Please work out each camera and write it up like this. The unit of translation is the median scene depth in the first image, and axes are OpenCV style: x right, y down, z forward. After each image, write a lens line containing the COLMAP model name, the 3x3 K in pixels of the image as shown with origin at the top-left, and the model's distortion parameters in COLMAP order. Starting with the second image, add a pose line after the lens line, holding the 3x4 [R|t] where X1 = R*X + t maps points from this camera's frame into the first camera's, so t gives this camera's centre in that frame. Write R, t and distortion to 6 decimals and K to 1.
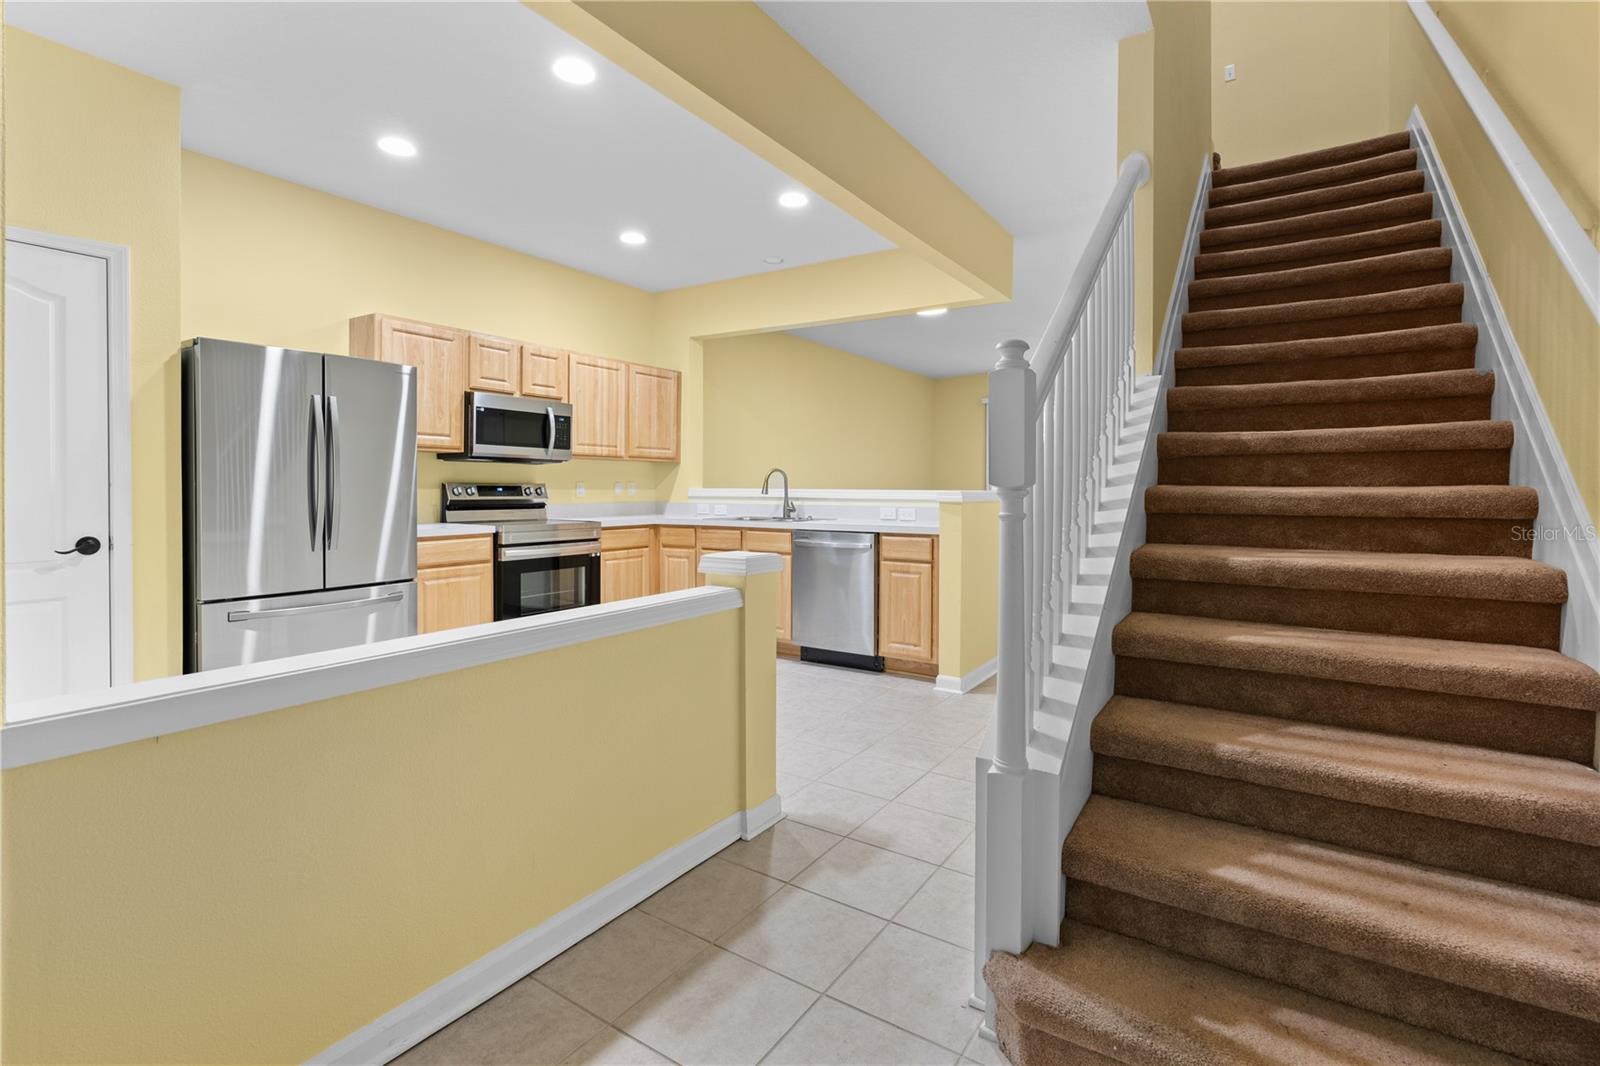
lens RADIAL K [[725.2, 0, 807.0], [0, 725.2, 495.0], [0, 0, 1]] dist [-0.005267, 0.001544]
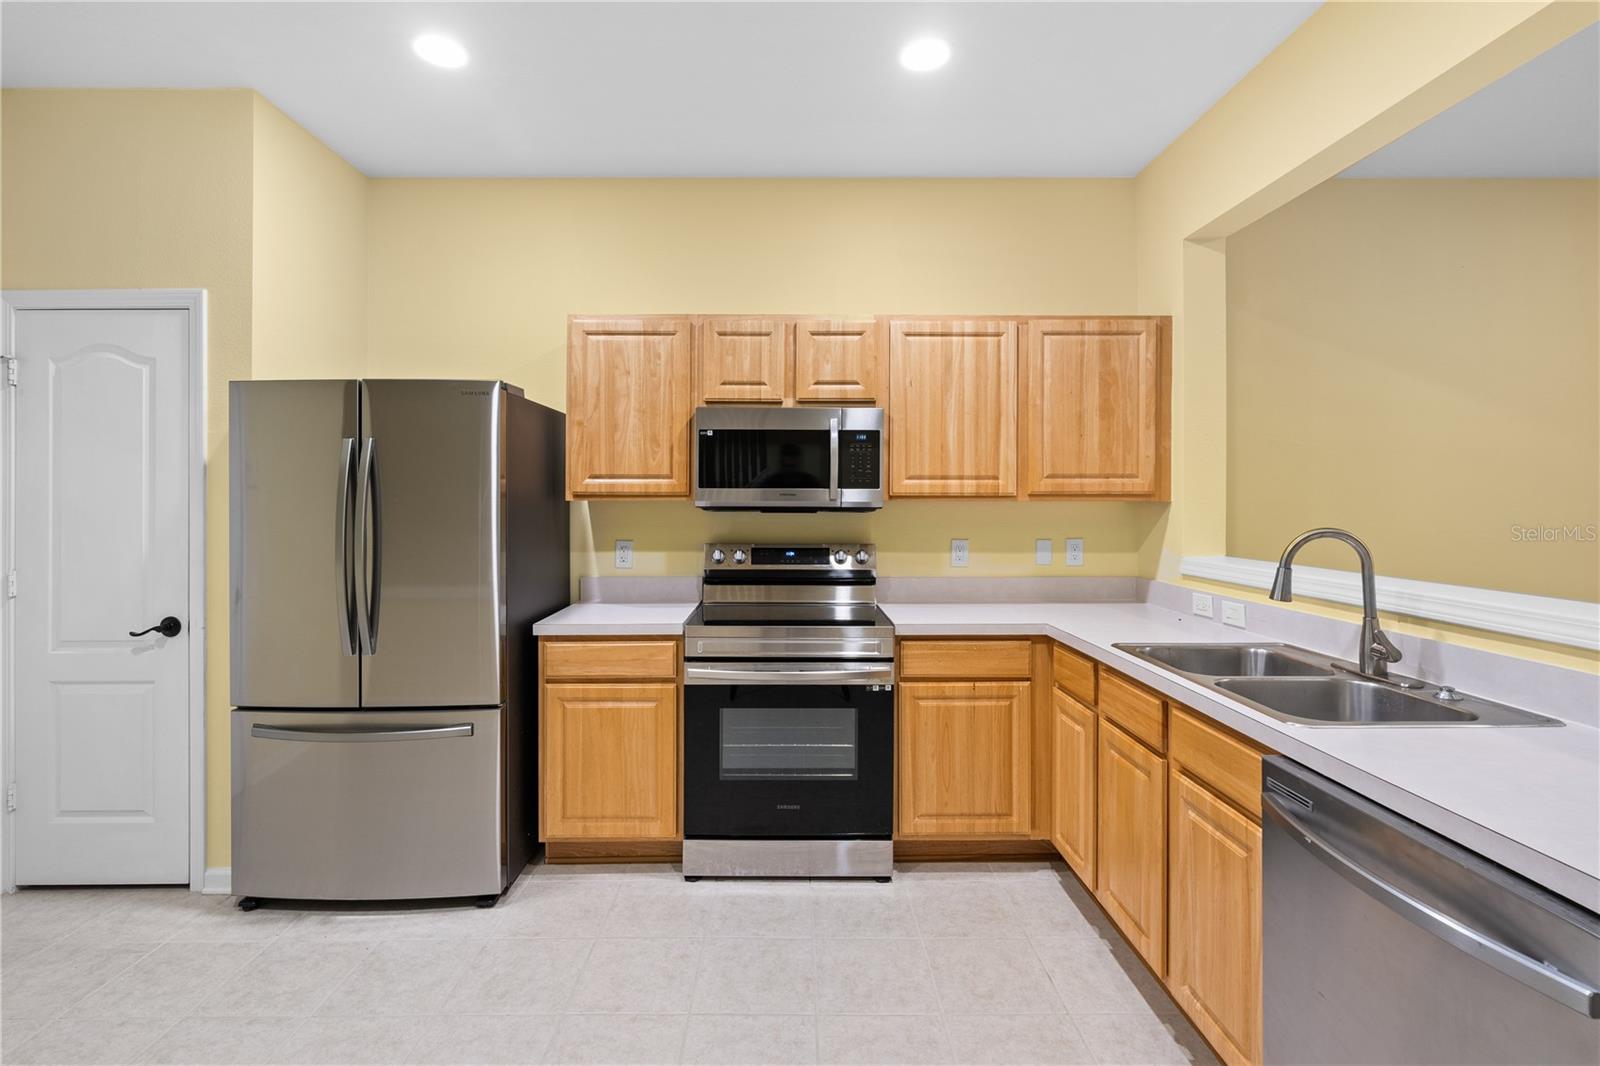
lens RADIAL K [[730.5, 0, 796.2], [0, 730.5, 496.4], [0, 0, 1]] dist [0.000115, 0.001233]
pose [[0.552805, -0.006493, -0.833286, 0.138834], [-0.007713, 0.999887, -0.012908, -0.058296], [0.833275, 0.013563, 0.552692, 0.755980]]
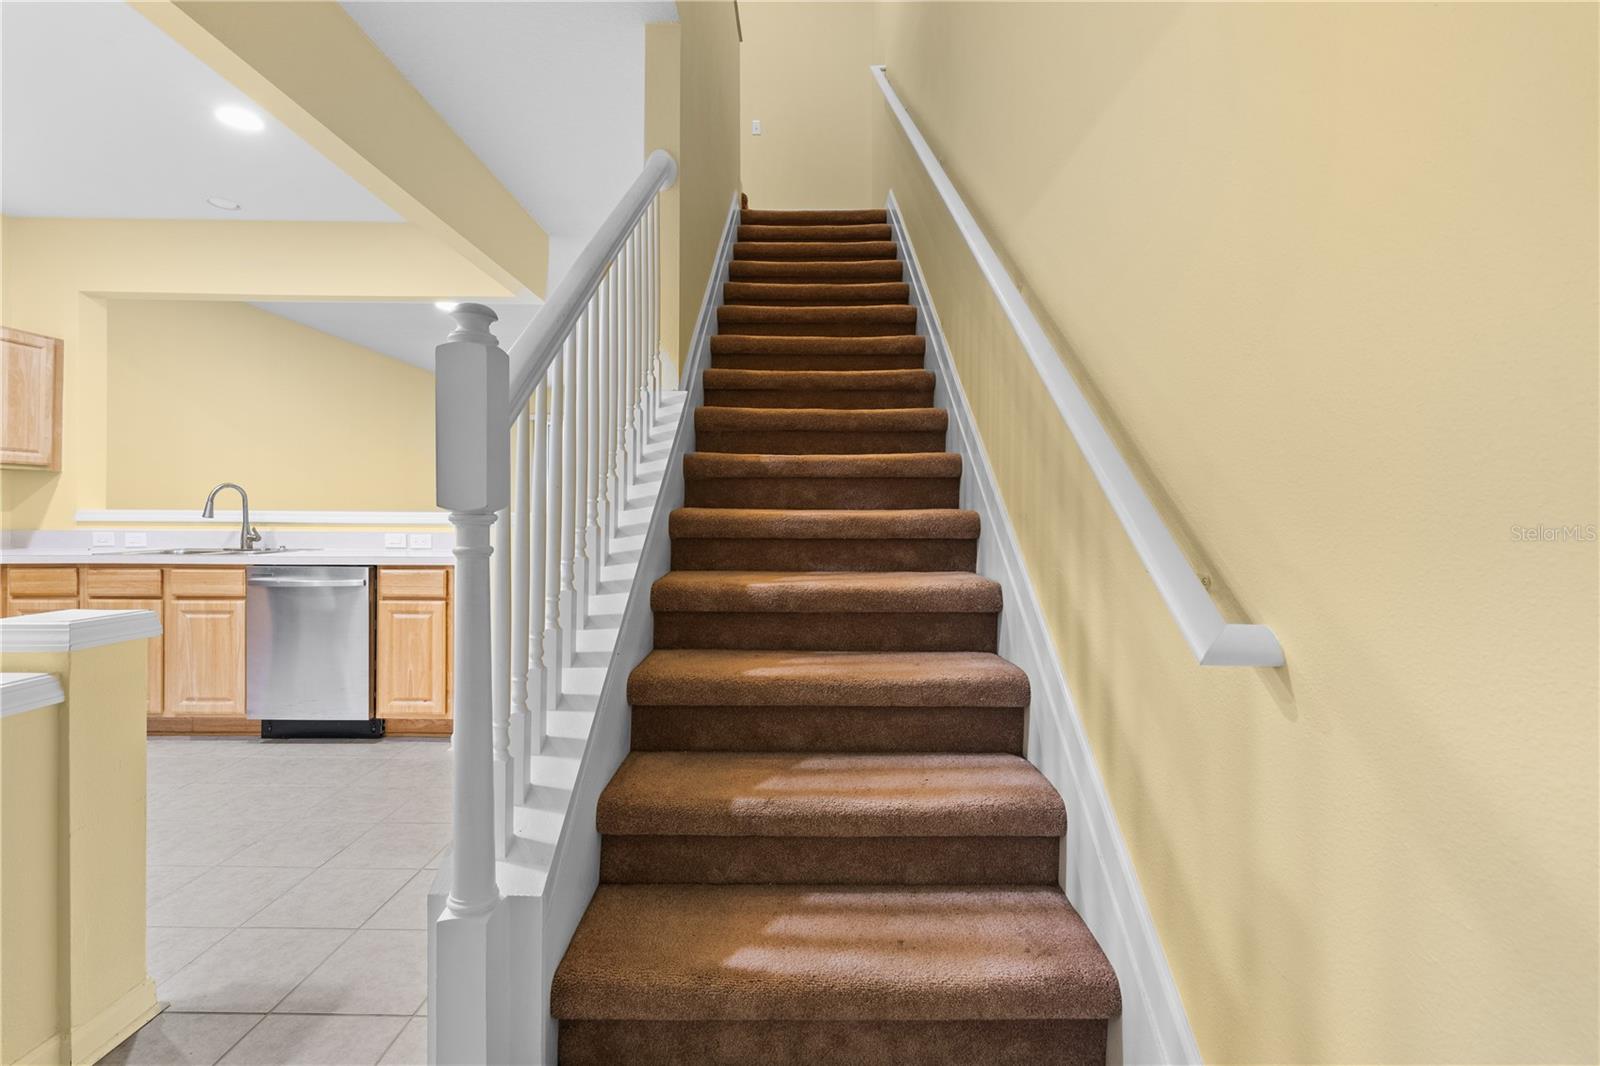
lens RADIAL K [[721.6, 0, 786.3], [0, 721.6, 511.1], [0, 0, 1]] dist [-0.000284, 0.000495]
pose [[0.845453, 0.000913, 0.534048, 0.058899], [0.003033, 0.999974, -0.006512, -0.001697], [-0.534040, 0.007125, 0.845429, 0.084459]]
